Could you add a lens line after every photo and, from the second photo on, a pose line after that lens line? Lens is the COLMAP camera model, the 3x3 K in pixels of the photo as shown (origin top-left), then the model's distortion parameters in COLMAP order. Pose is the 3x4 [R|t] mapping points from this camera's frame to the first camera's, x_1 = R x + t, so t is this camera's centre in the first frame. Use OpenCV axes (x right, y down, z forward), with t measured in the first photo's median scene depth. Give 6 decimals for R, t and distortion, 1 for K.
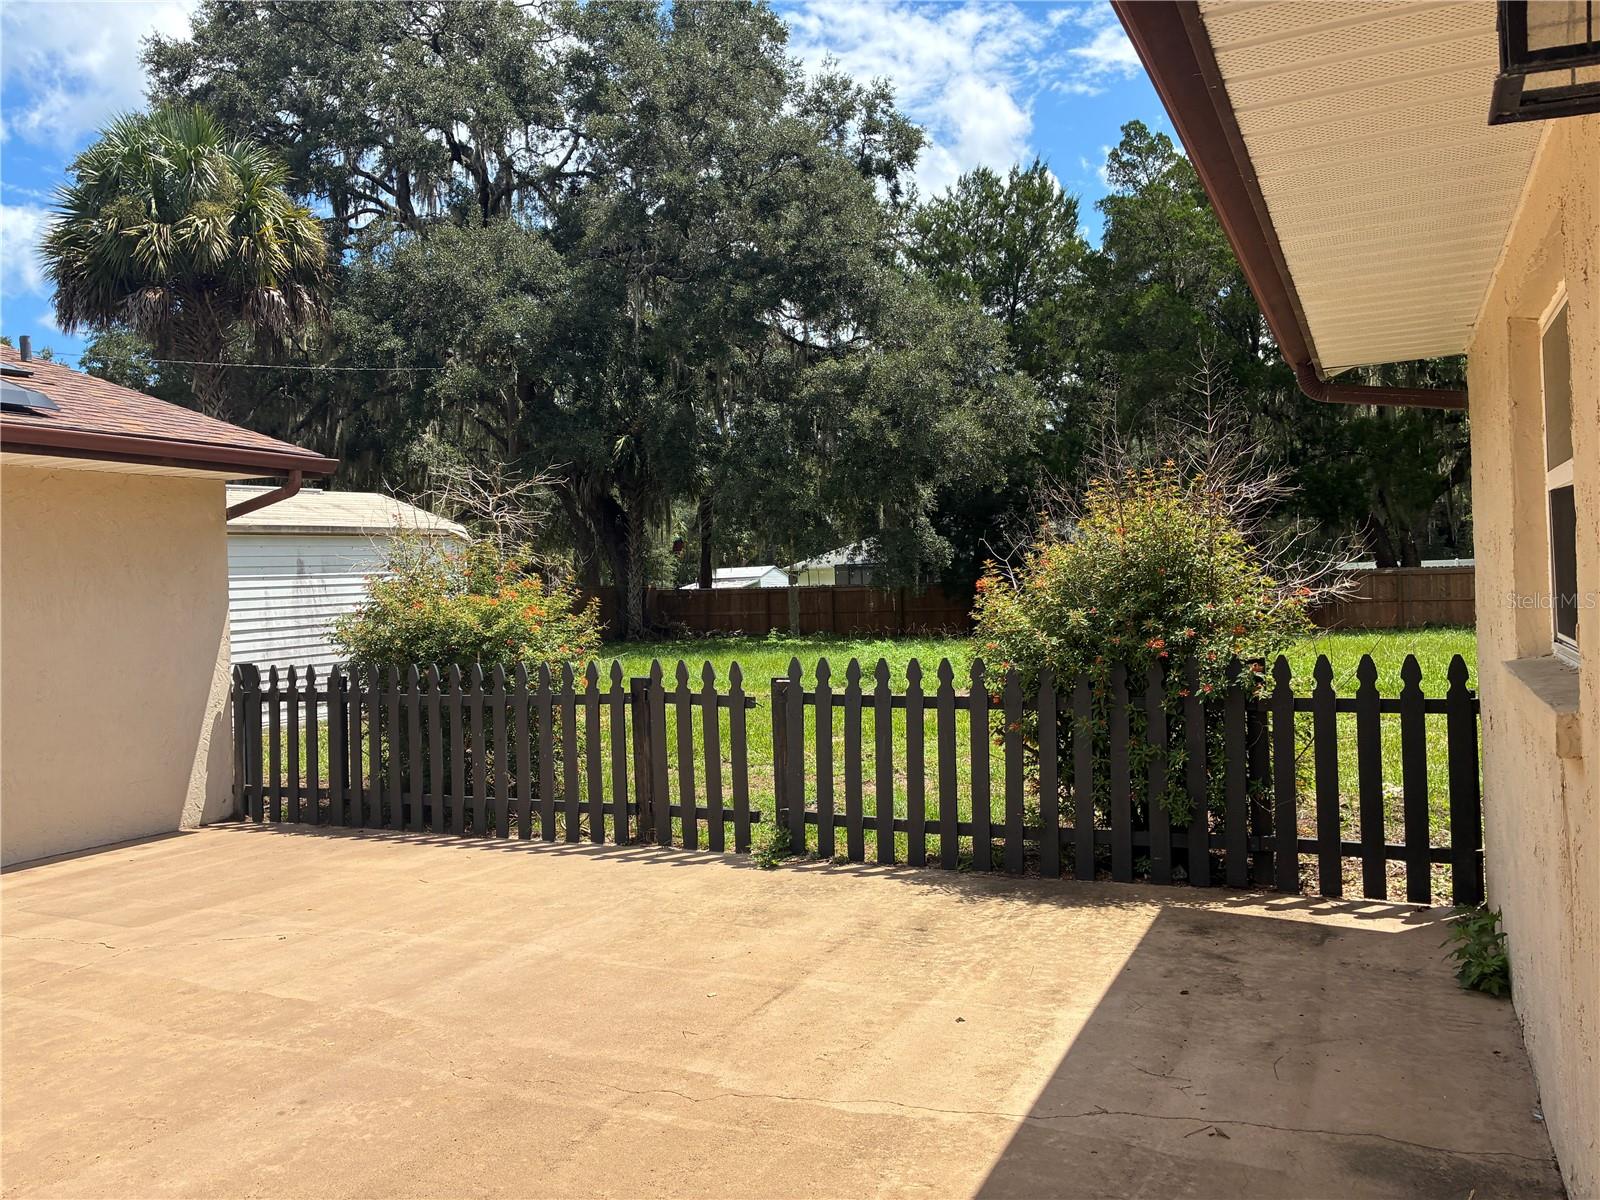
lens RADIAL K [[1215.0, 0, 822.9], [0, 1215.0, 565.5], [0, 0, 1]] dist [0.038475, -0.051209]
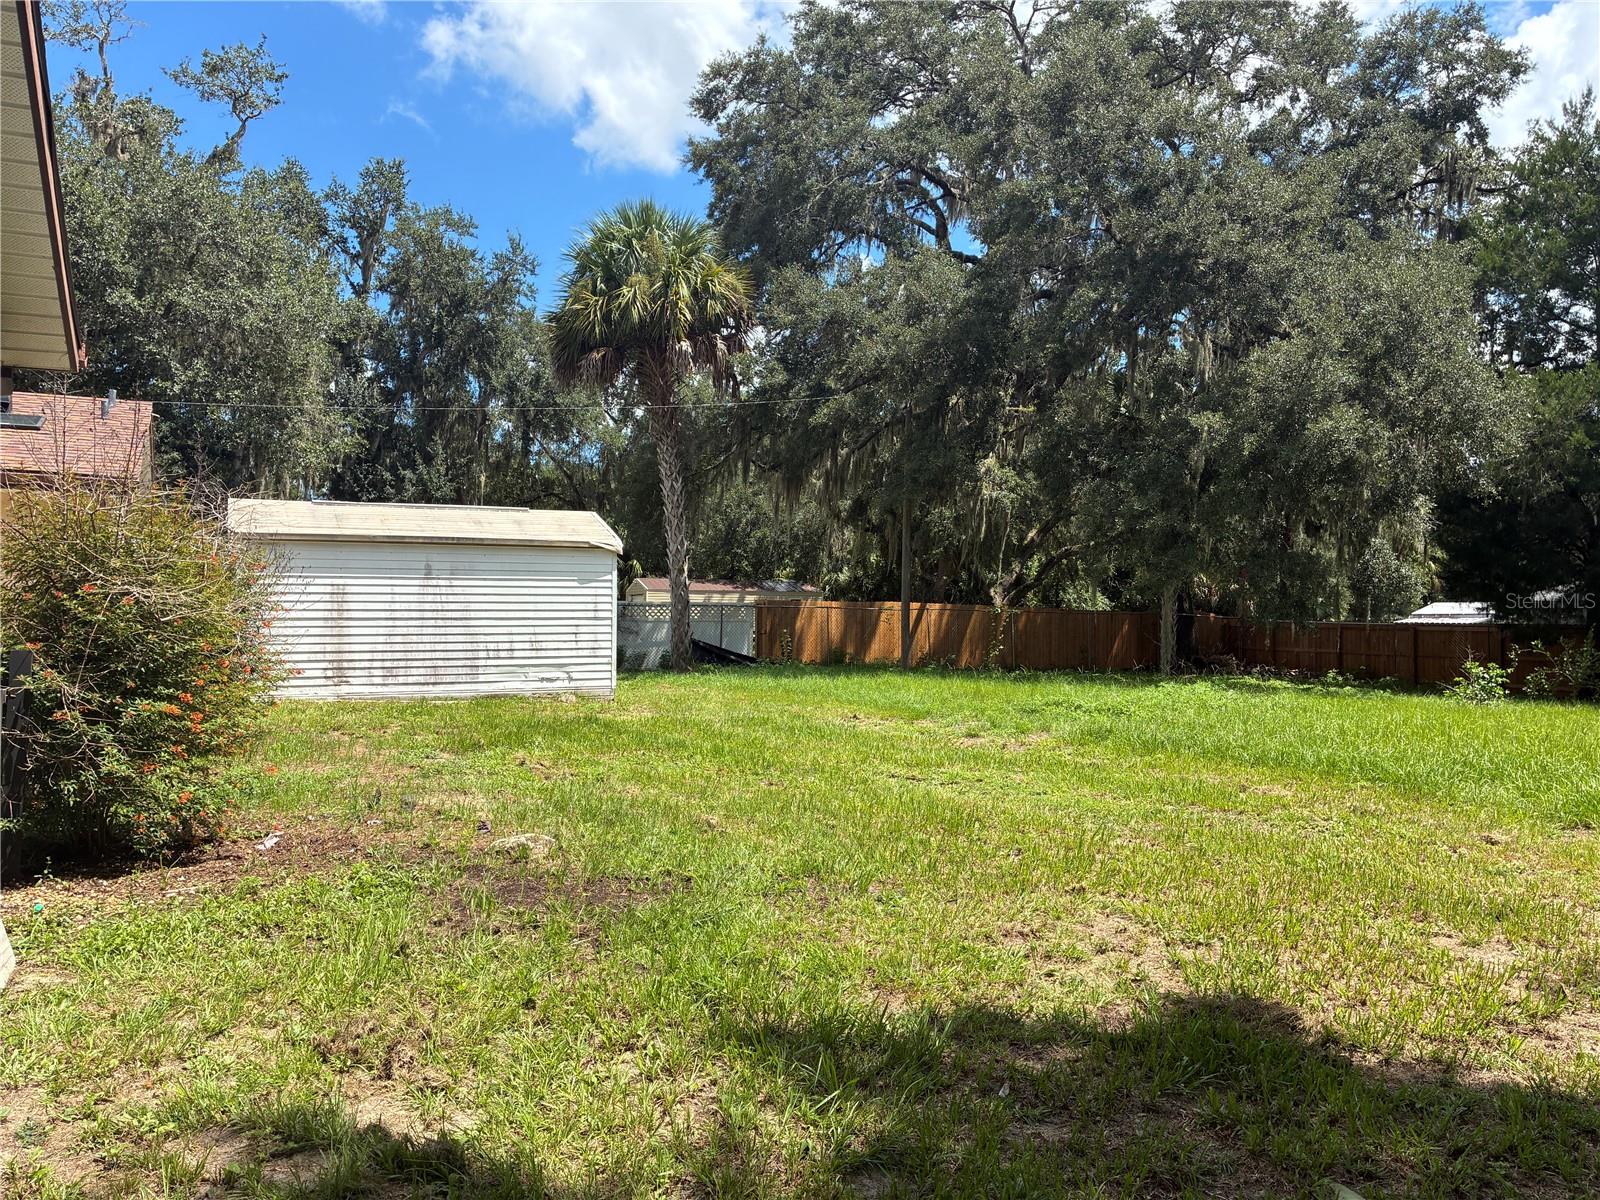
lens RADIAL K [[1215.0, 0, 772.2], [0, 1215.0, 580.9], [0, 0, 1]] dist [0.038475, -0.051209]
pose [[0.785429, 0.024569, -0.618464, 0.588707], [-0.030211, 0.999543, 0.001340, 0.000140], [0.618214, 0.017632, 0.785812, 0.241599]]
